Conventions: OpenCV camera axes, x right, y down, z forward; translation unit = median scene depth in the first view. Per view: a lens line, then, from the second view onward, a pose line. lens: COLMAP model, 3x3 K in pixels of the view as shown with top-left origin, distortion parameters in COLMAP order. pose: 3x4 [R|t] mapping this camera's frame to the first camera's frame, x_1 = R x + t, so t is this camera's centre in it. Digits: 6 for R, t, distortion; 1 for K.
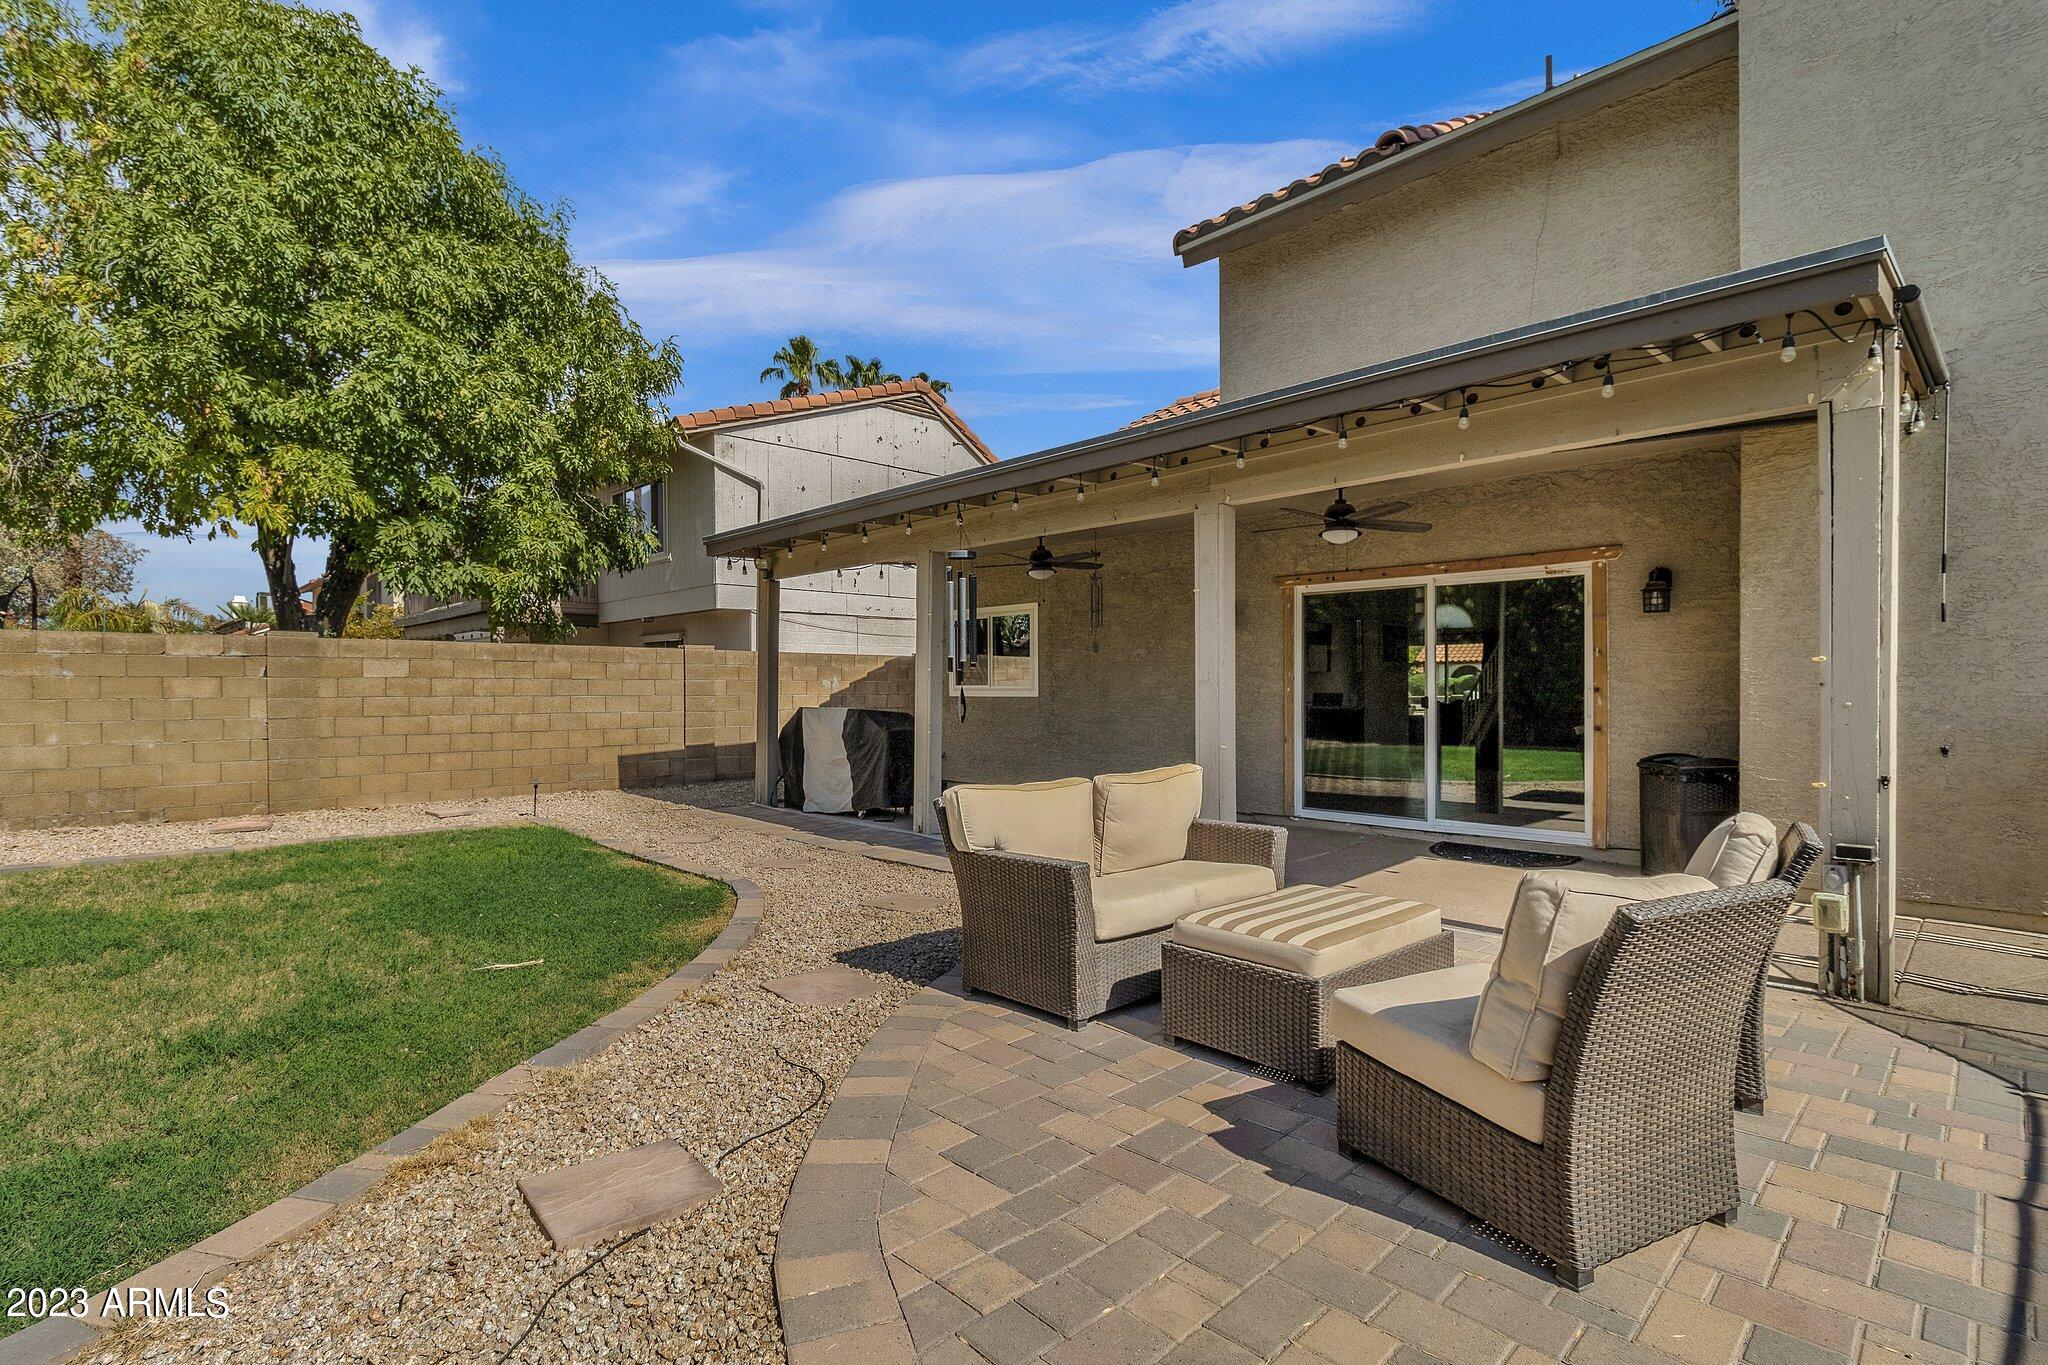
lens RADIAL K [[937.6, 0, 1023.1], [0, 937.6, 695.0], [0, 0, 1]] dist [-0.001021, 0.000304]
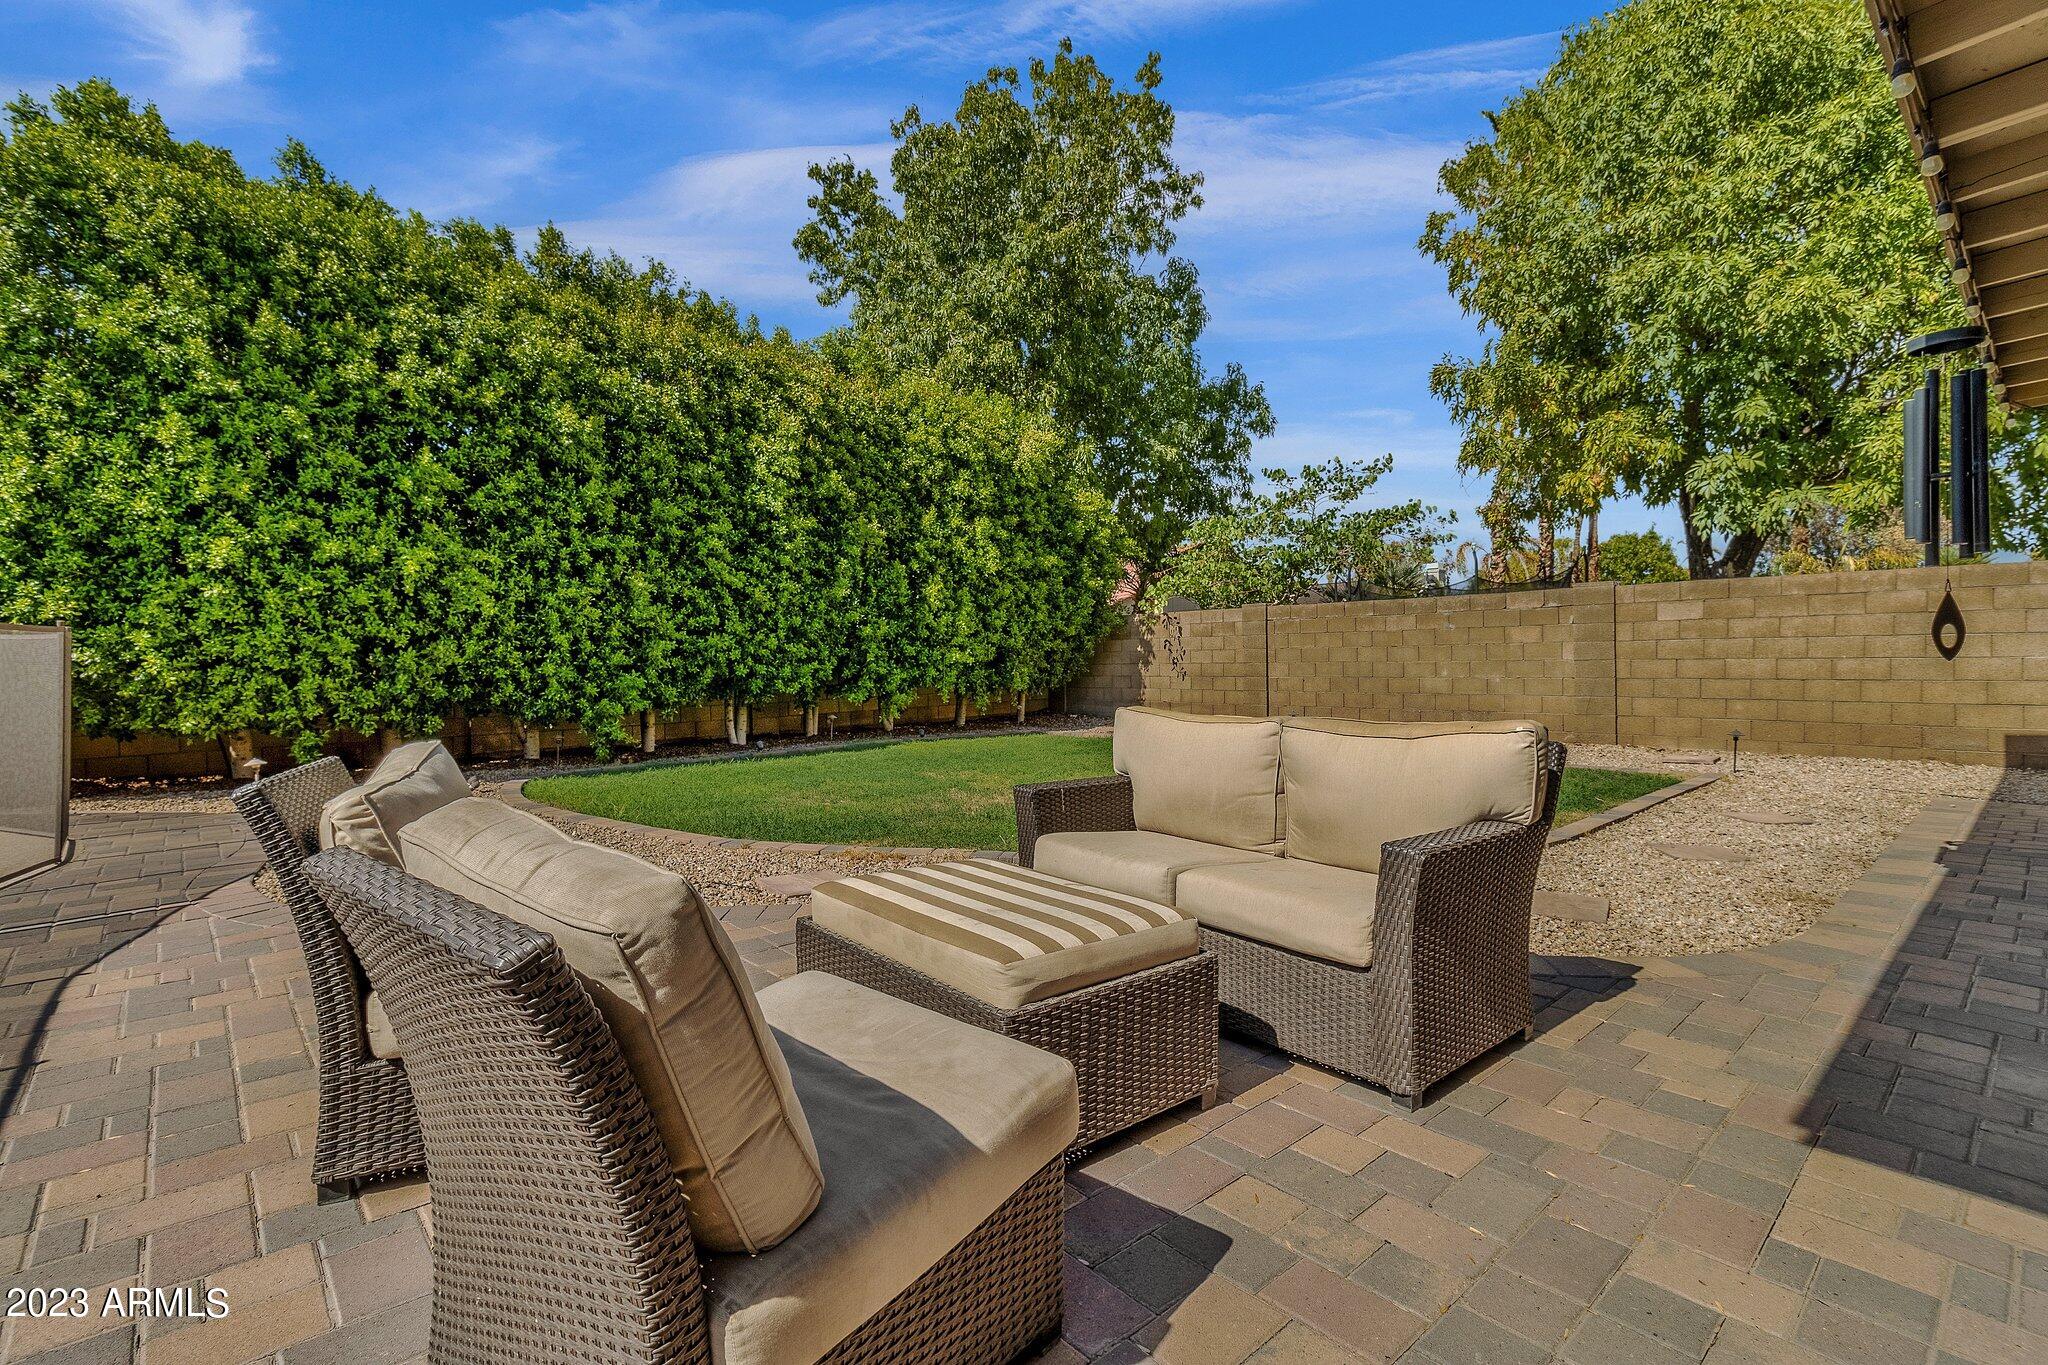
lens RADIAL K [[937.6, 0, 1035.1], [0, 937.6, 664.6], [0, 0, 1]] dist [-0.001021, 0.000304]
pose [[-0.041419, 0.006968, -0.999118, 0.331874], [0.007543, 0.999949, 0.006661, 0.016576], [0.999113, -0.007261, -0.041470, 0.351468]]
